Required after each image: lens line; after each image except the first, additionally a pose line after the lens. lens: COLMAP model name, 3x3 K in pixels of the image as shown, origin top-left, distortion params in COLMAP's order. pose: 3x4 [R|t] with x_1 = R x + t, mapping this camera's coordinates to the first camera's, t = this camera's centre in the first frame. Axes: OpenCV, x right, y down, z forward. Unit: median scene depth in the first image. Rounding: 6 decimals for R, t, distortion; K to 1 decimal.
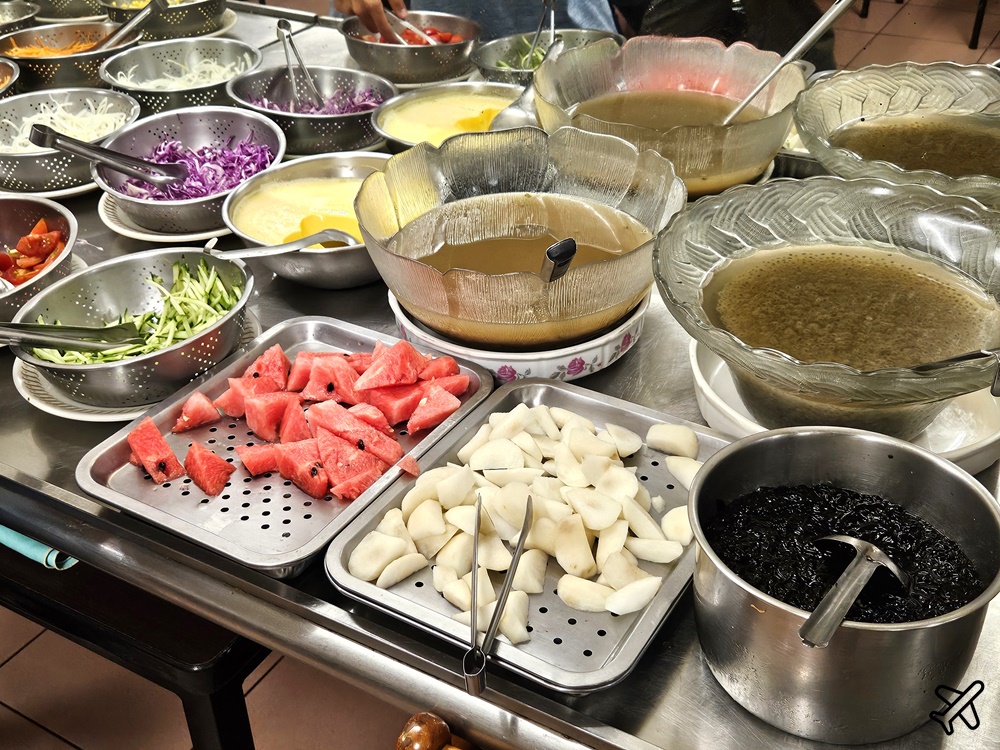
lens RADIAL K [[970.3, 0, 504.3], [0, 970.3, 372.9], [0, 0, 1]] dist [0.016998, 0.000000]
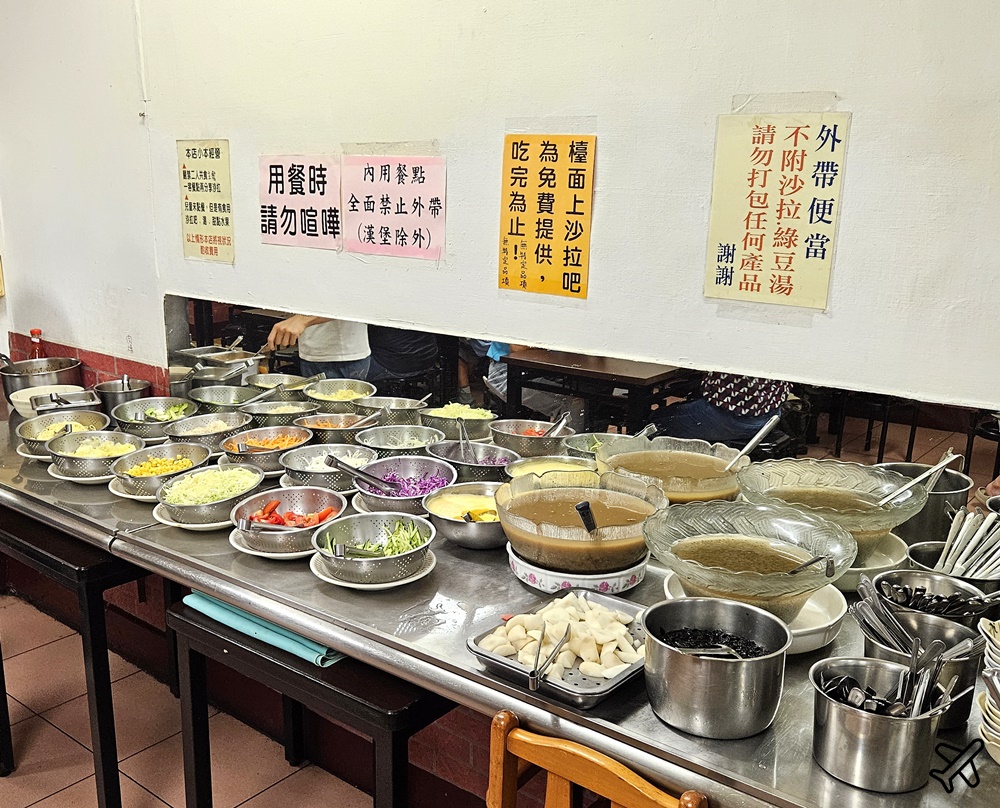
lens RADIAL K [[846.5, 0, 496.8], [0, 846.5, 406.7], [0, 0, 1]] dist [0.003830, 0.000702]
pose [[0.988710, 0.068930, -0.133042, 0.062502], [-0.116546, 0.911824, -0.393692, 0.333740], [0.094174, 0.404753, 0.909564, -0.615346]]
